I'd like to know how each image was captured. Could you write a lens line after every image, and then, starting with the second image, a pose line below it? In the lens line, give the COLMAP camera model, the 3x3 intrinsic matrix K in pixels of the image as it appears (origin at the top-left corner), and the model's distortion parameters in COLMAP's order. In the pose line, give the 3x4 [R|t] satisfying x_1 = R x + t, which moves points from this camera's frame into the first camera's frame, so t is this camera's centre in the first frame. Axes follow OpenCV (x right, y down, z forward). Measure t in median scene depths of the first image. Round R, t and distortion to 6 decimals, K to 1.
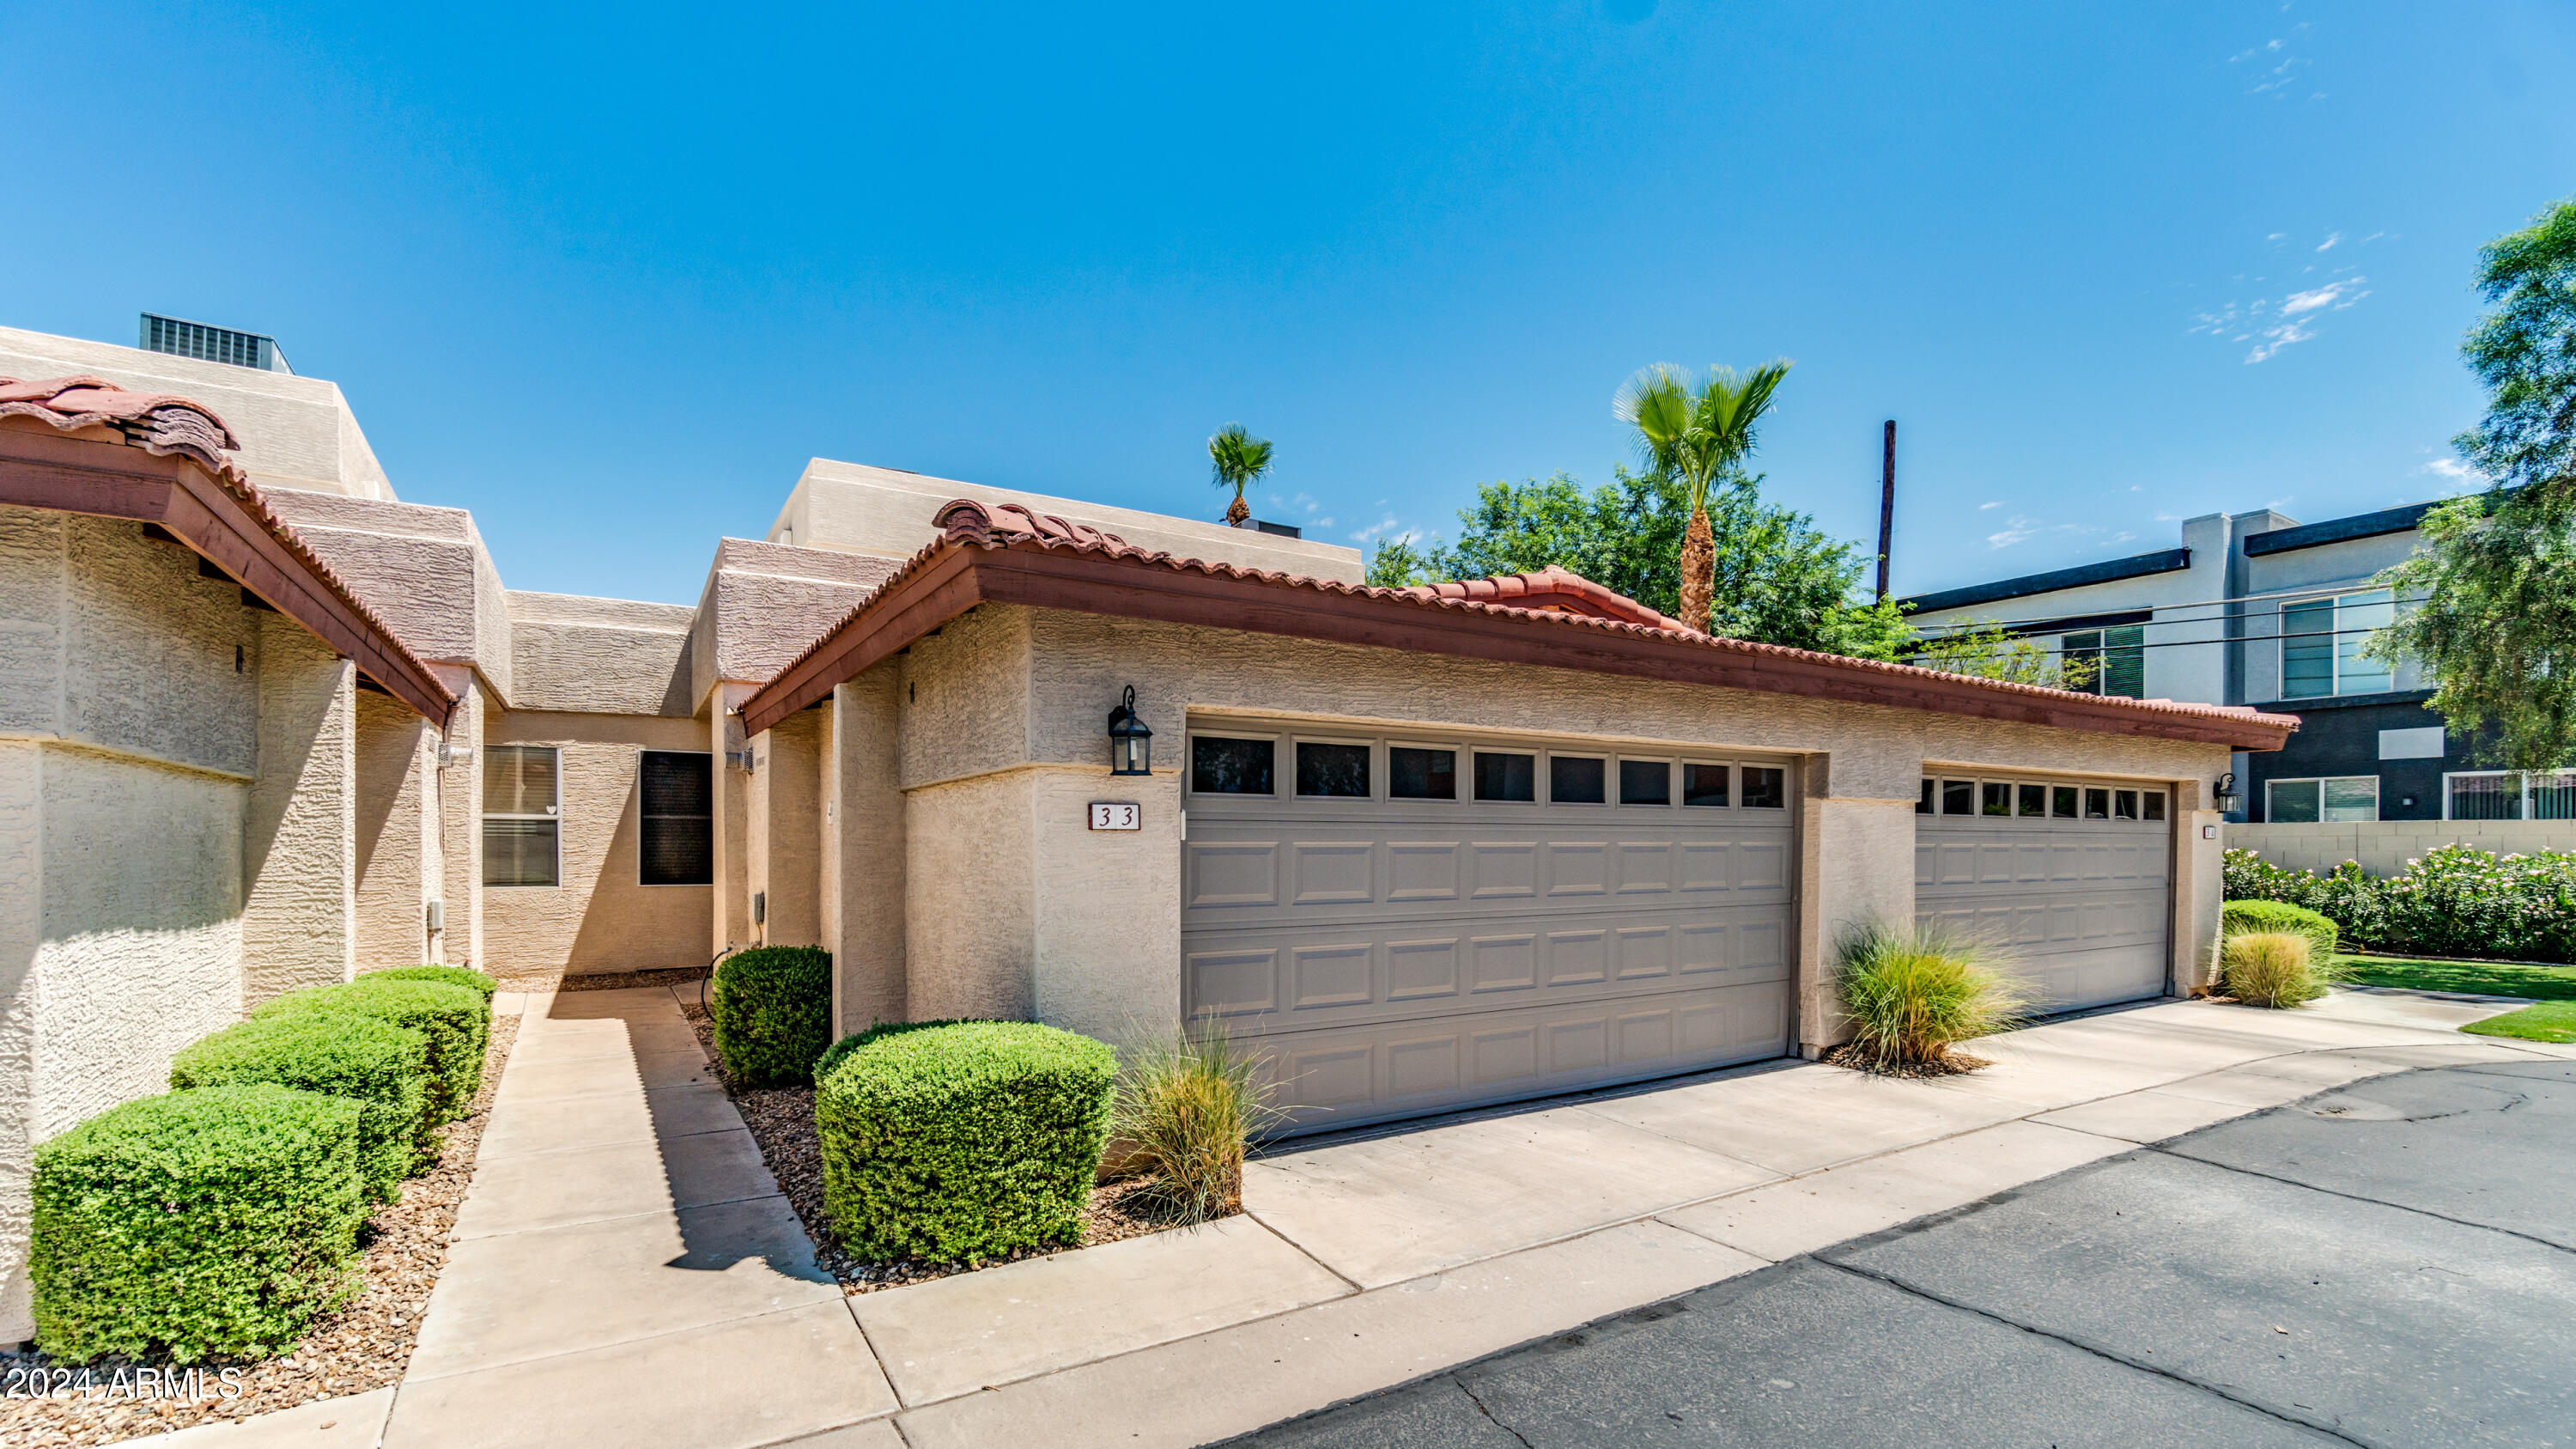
lens RADIAL K [[1124.6, 0, 1269.6], [0, 1124.6, 731.0], [0, 0, 1]] dist [-0.007298, -0.000209]
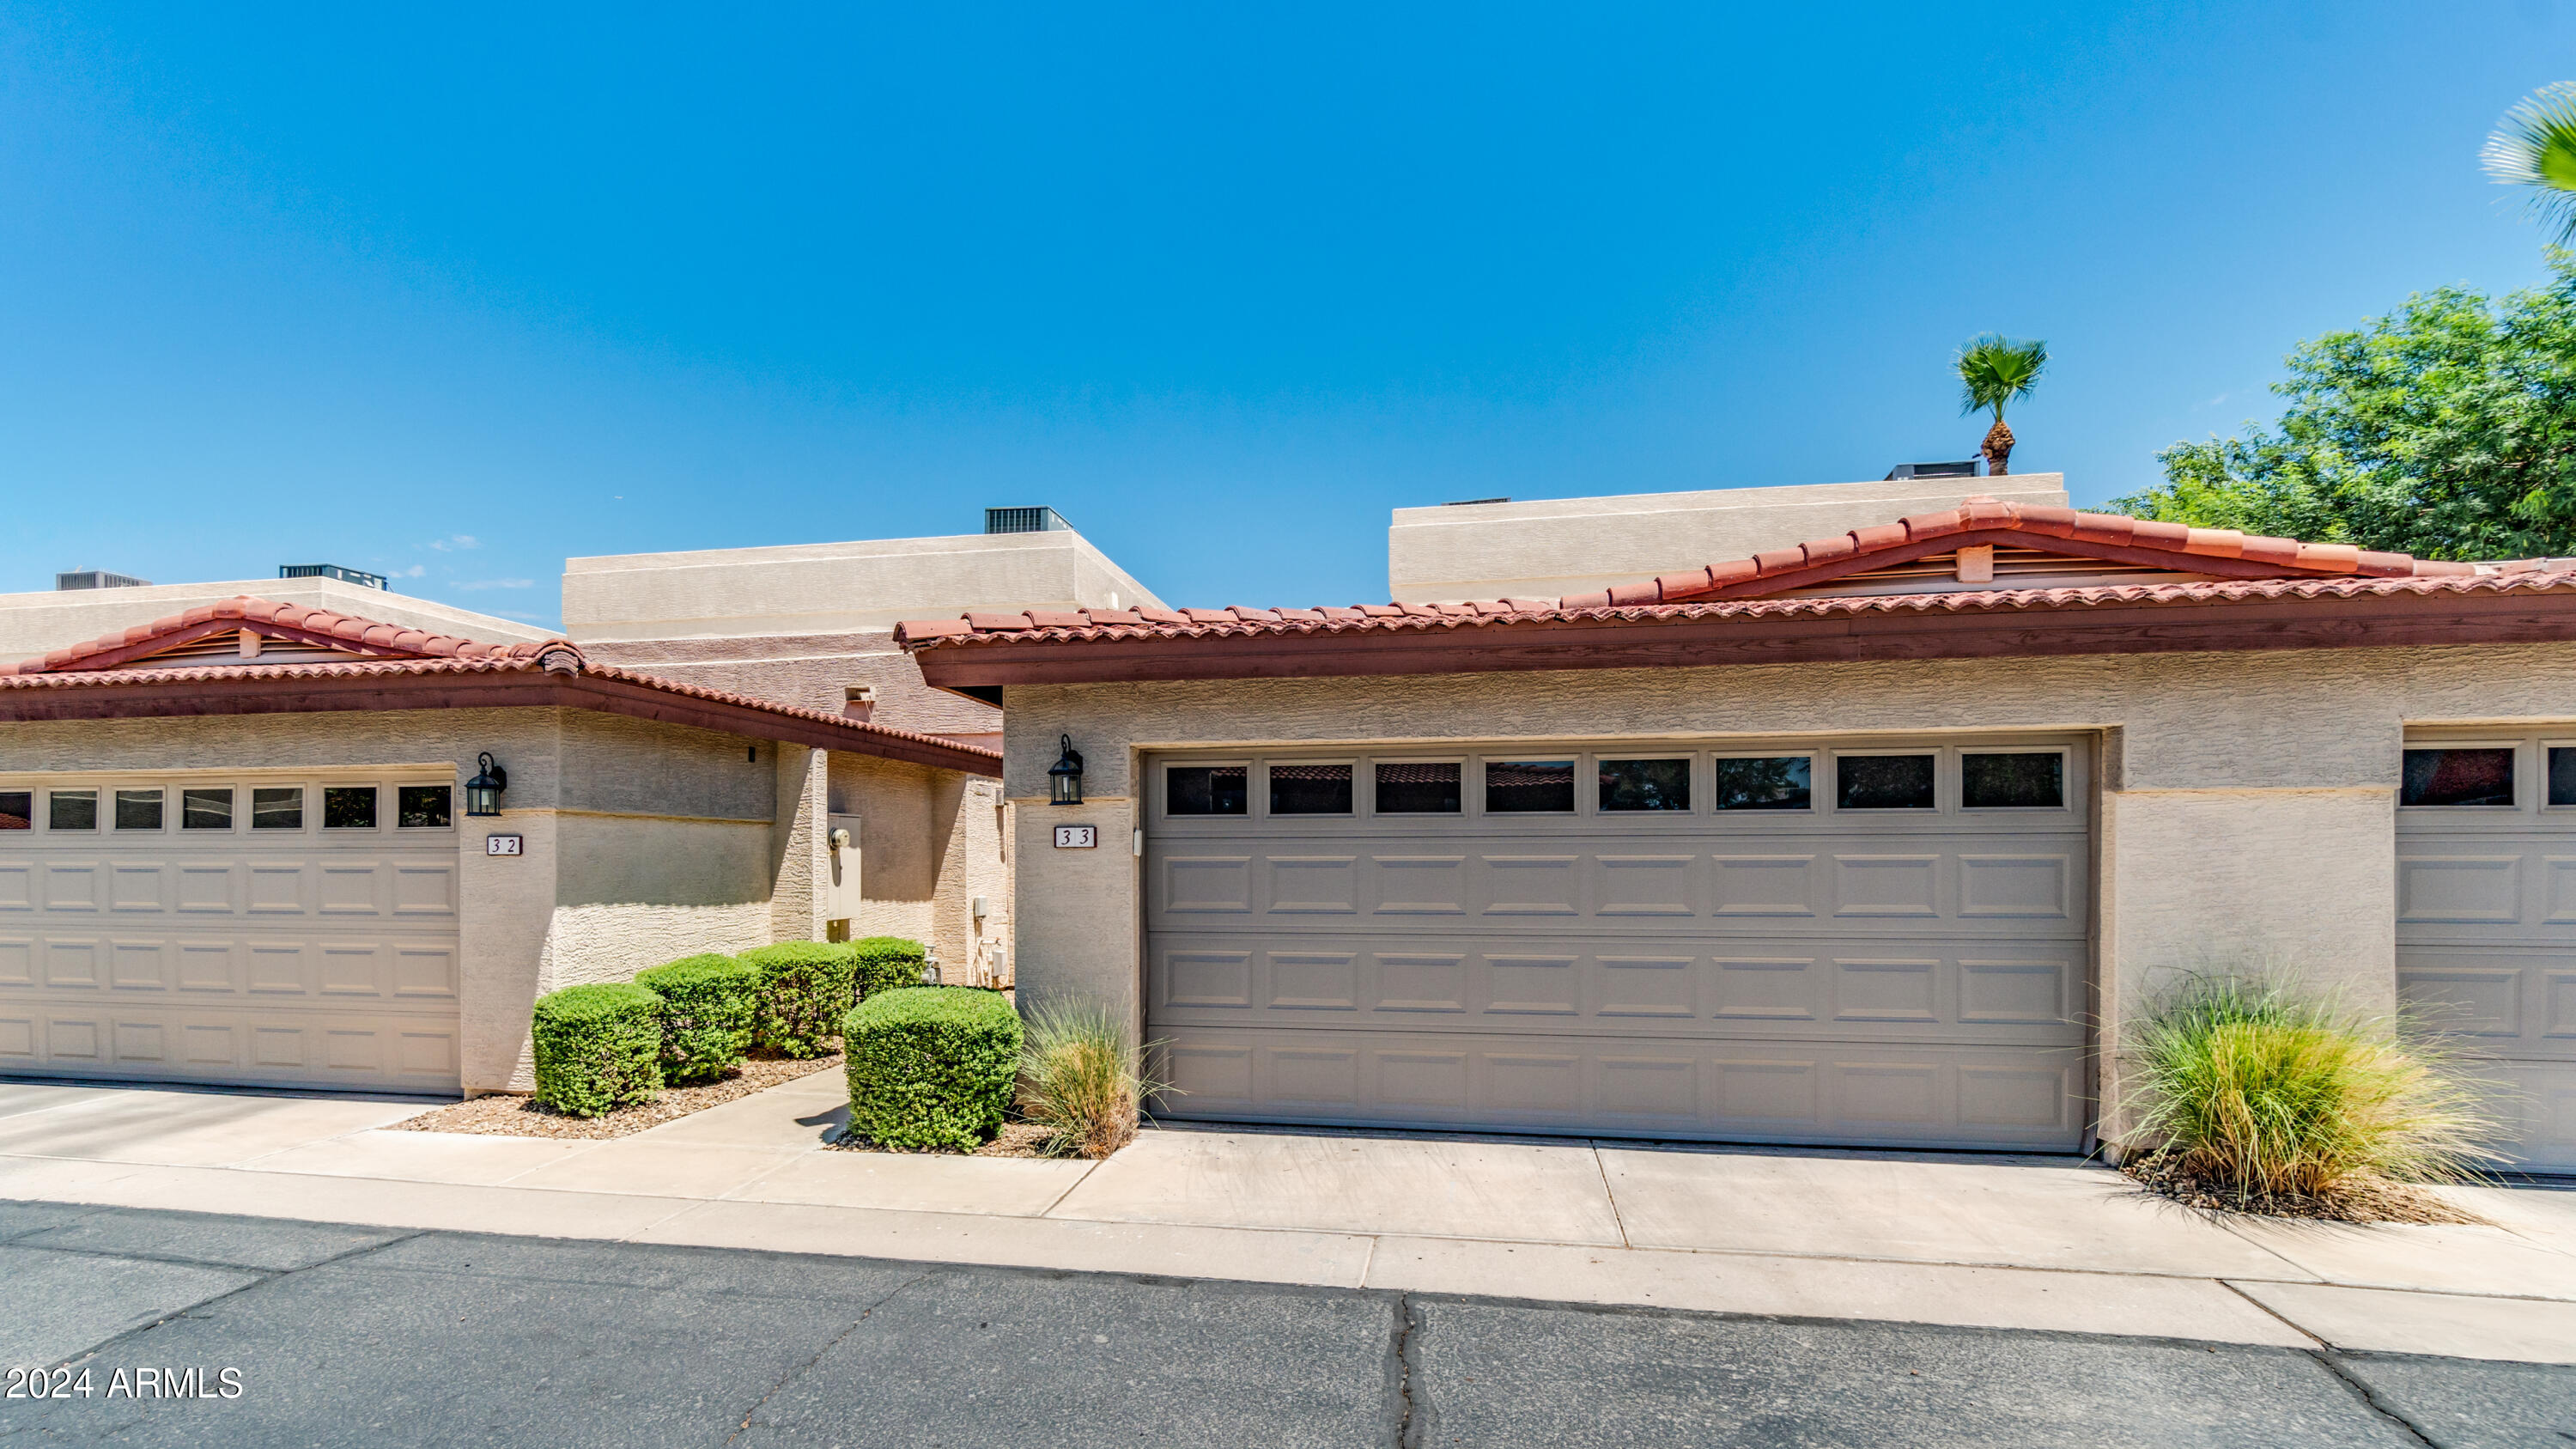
lens RADIAL K [[1154.9, 0, 1228.8], [0, 1154.9, 722.7], [0, 0, 1]] dist [-0.003113, -0.000065]
pose [[0.740555, -0.079068, -0.667328, 0.777778], [0.069155, 0.996748, -0.041356, 0.011730], [0.668428, -0.015523, 0.743615, 0.131180]]
